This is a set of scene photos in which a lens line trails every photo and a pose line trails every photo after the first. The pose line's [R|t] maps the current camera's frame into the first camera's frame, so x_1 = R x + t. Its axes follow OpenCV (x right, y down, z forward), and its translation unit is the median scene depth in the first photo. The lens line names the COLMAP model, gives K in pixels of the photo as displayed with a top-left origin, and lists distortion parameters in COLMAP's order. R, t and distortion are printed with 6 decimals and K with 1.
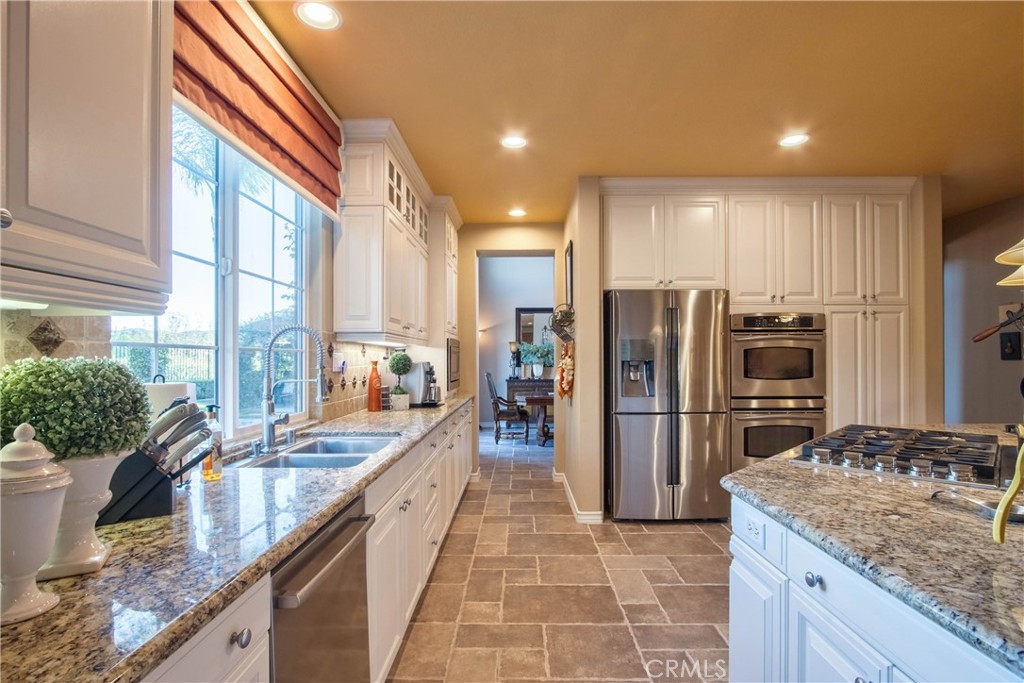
lens RADIAL K [[501.4, 0, 512.2], [0, 501.4, 356.3], [0, 0, 1]] dist [-0.003520, -0.000180]
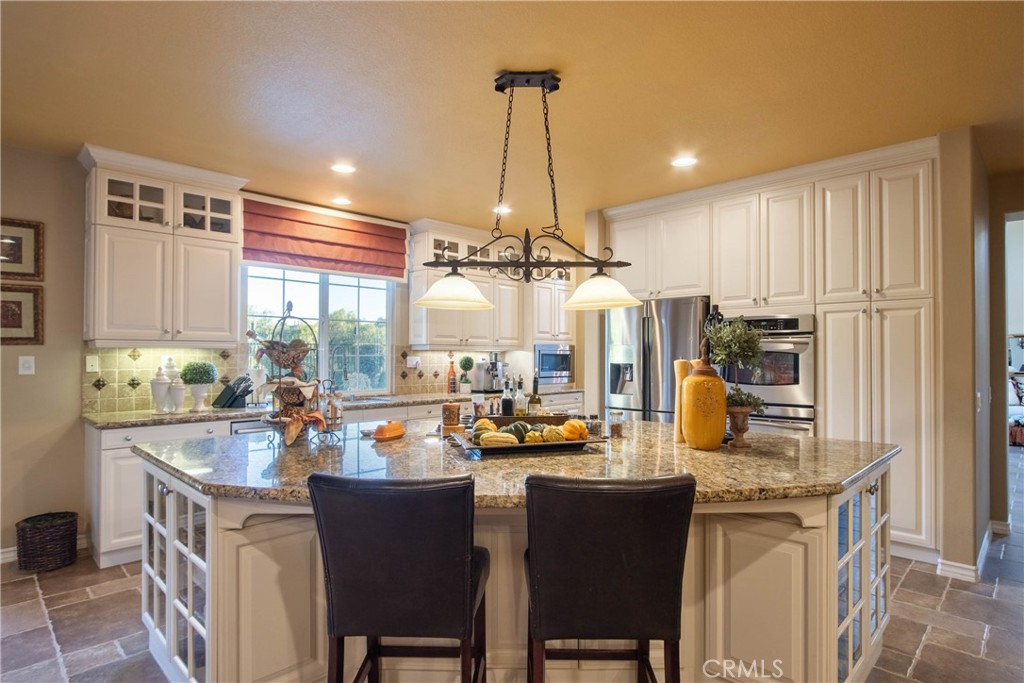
lens RADIAL K [[556.4, 0, 512.0], [0, 556.4, 341.5], [0, 0, 1]] dist [0.000226, -0.000047]
pose [[0.709469, -0.013348, -0.704610, 0.942377], [0.000060, 0.999822, -0.018880, -0.016765], [0.704736, 0.013352, 0.709344, -0.094078]]
